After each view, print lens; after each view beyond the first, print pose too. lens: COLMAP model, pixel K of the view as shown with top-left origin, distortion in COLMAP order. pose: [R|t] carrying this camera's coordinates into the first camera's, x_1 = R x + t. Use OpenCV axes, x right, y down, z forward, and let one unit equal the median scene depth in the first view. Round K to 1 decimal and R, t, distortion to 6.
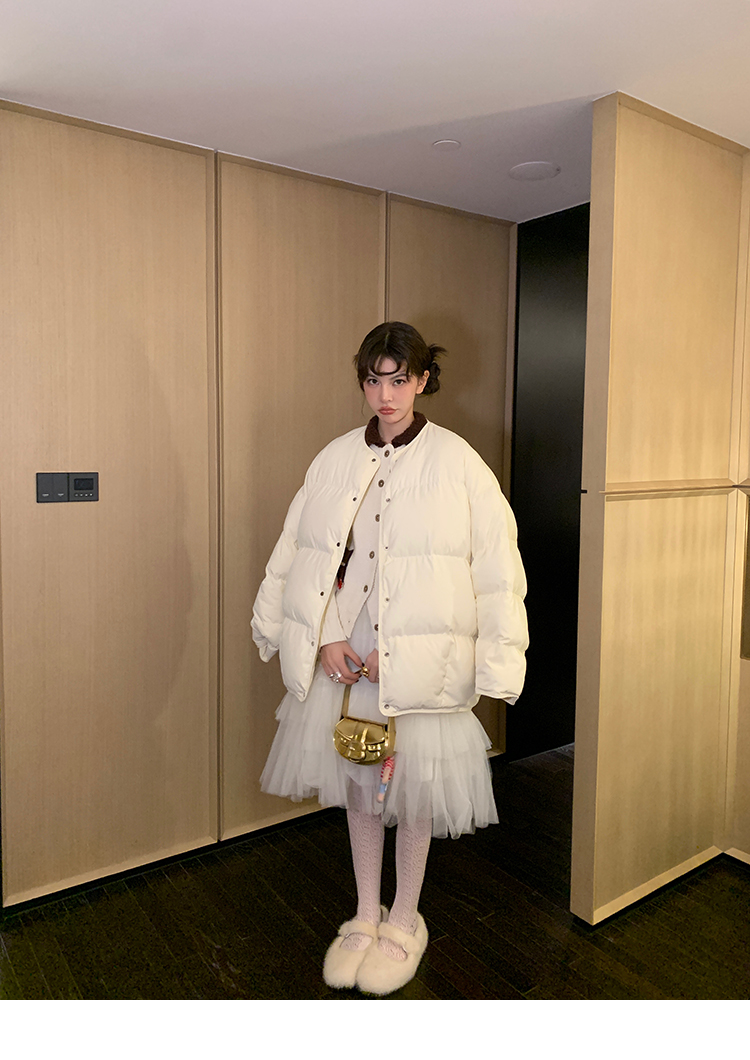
lens RADIAL K [[777.2, 0, 386.3], [0, 777.2, 502.8], [0, 0, 1]] dist [0.006729, -0.002071]
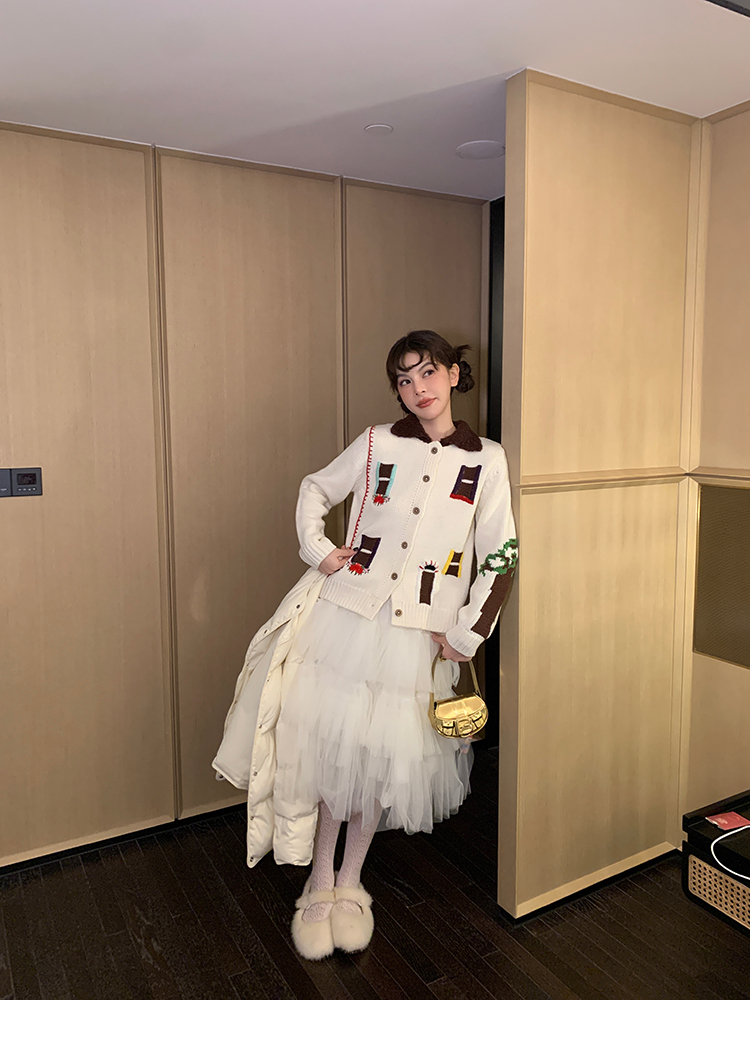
lens RADIAL K [[777.2, 0, 386.3], [0, 777.2, 502.8], [0, 0, 1]] dist [0.006729, -0.002071]
pose [[0.995666, -0.004892, -0.092870, 0.178873], [0.008099, 0.999382, 0.034195, -0.023286], [0.092645, -0.034799, 0.995091, 0.009917]]
